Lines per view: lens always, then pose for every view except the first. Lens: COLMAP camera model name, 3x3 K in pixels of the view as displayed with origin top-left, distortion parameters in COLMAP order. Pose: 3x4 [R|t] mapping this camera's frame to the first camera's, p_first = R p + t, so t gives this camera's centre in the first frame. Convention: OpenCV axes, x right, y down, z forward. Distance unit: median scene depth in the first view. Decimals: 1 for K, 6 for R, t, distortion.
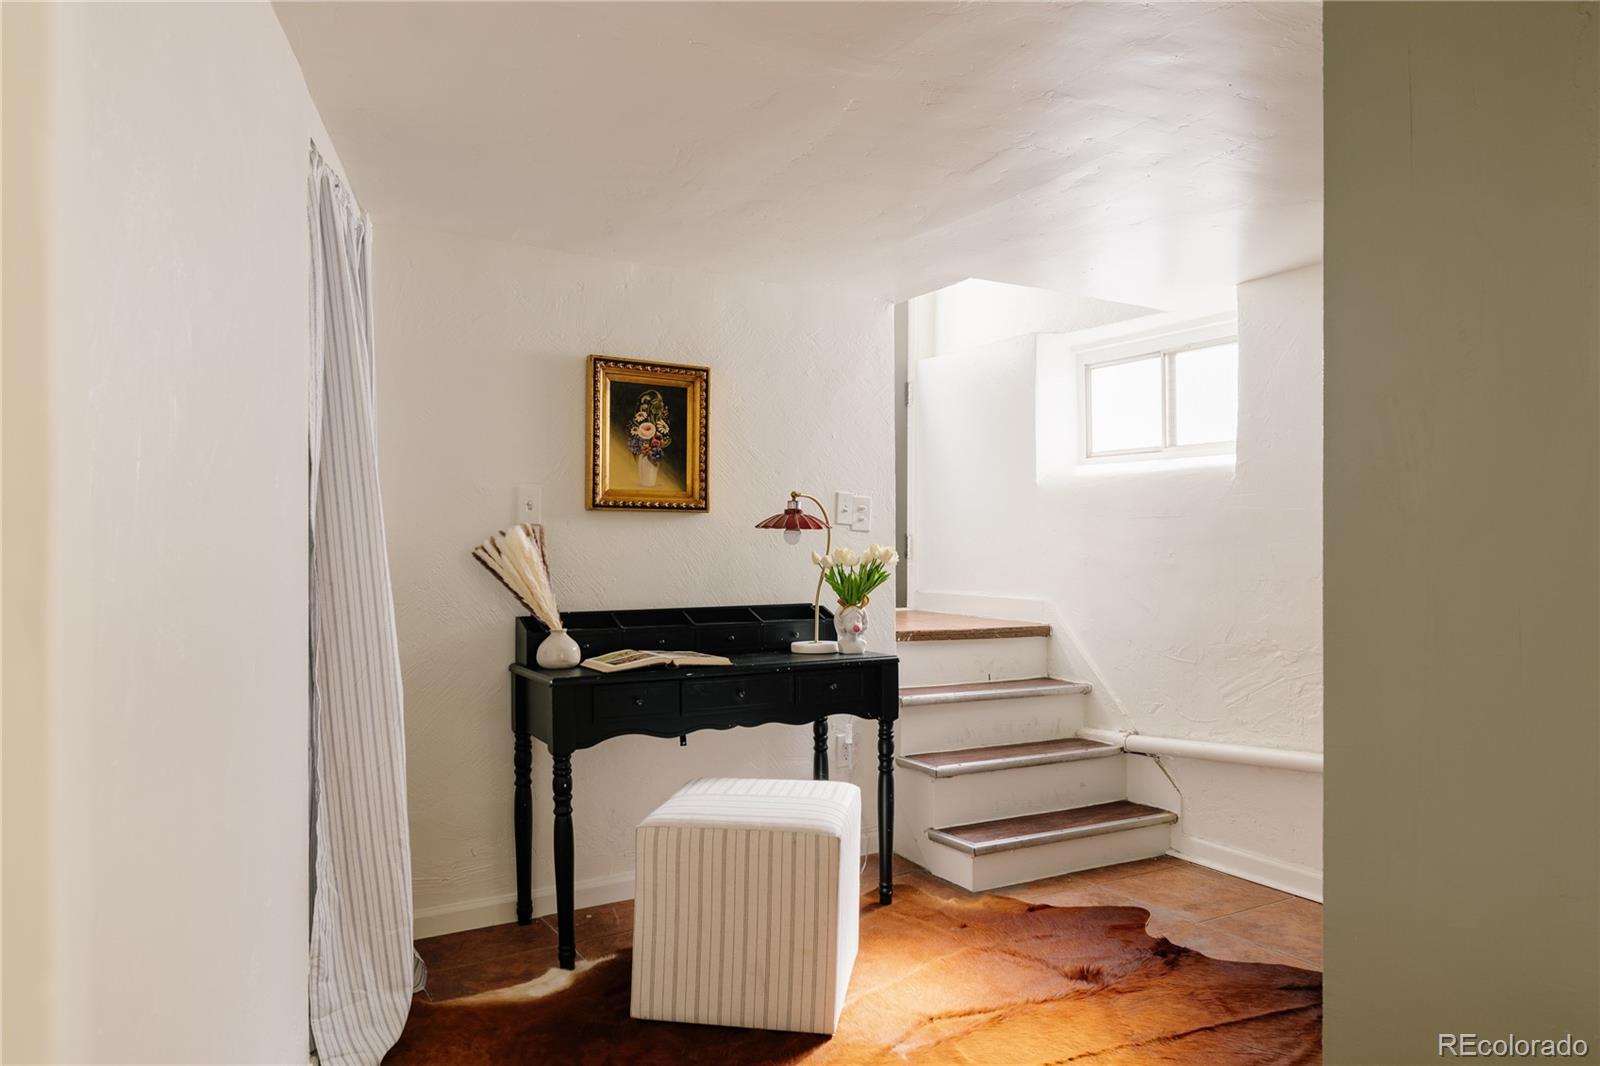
lens RADIAL K [[1053.9, 0, 810.7], [0, 1053.9, 539.5], [0, 0, 1]] dist [0.019822, -0.008801]
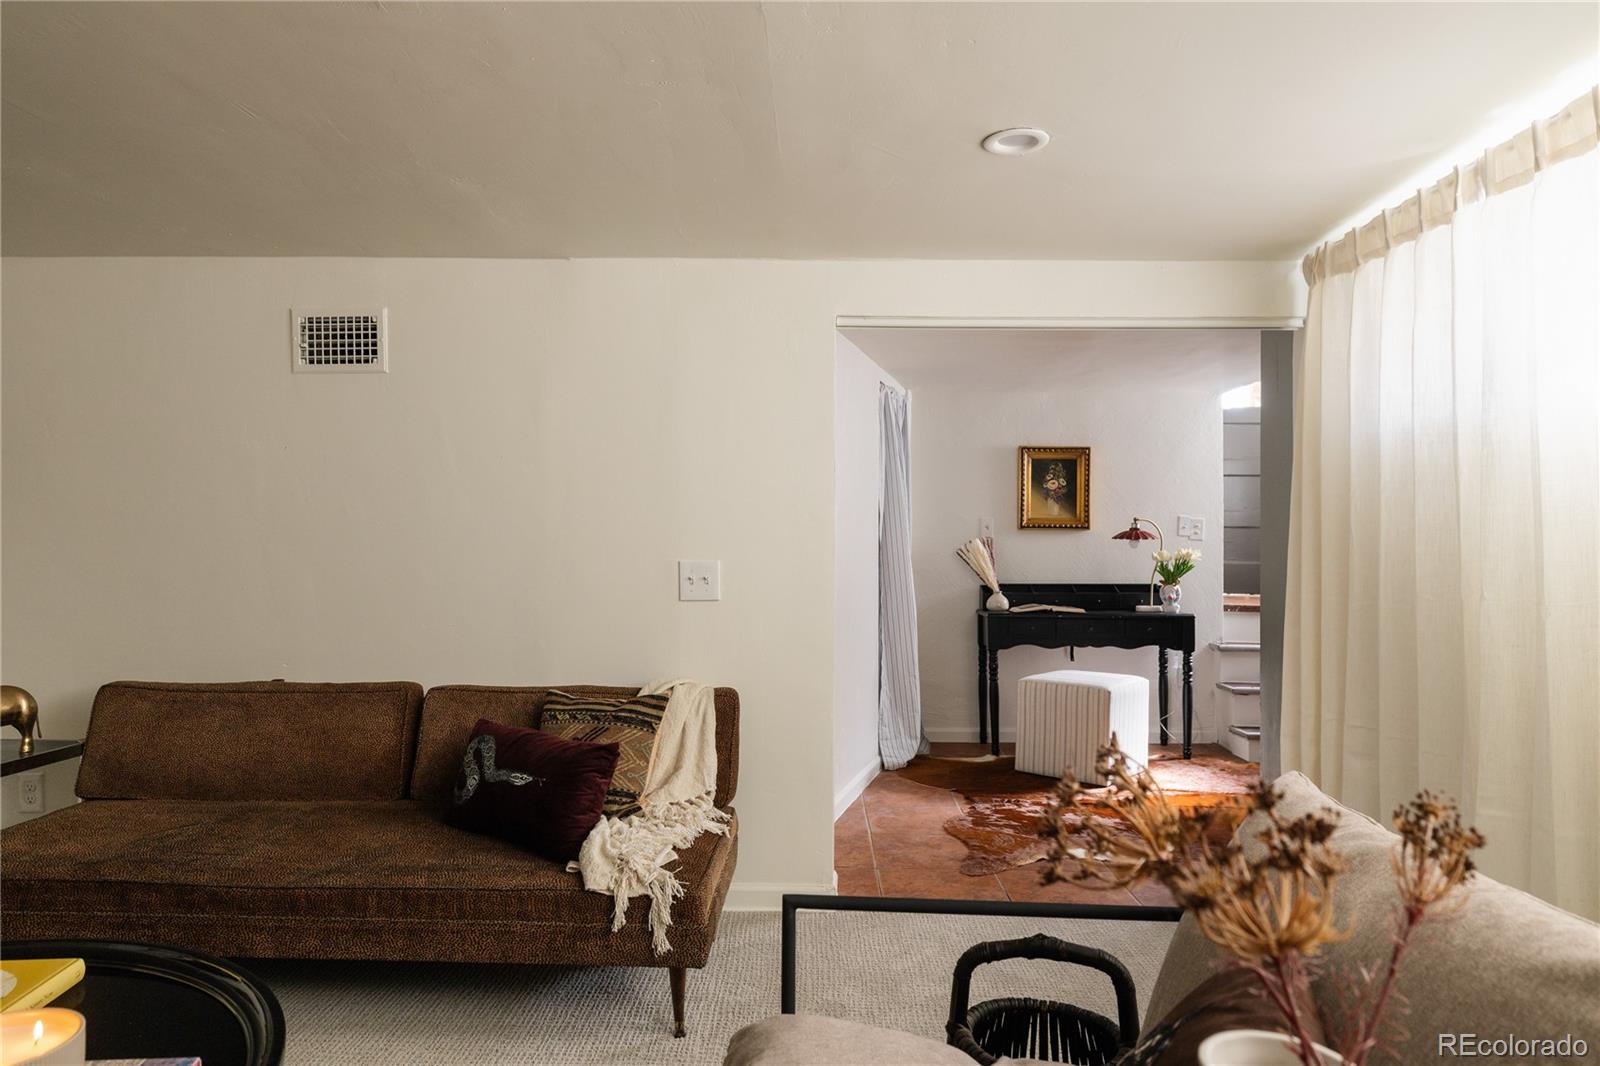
lens RADIAL K [[1040.5, 0, 802.3], [0, 1040.5, 536.2], [0, 0, 1]] dist [0.002538, -0.000305]
pose [[0.855252, 0.000188, -0.518212, 0.408363], [-0.002209, 0.999992, -0.003283, -0.008928], [0.518207, 0.003953, 0.855246, -0.756079]]
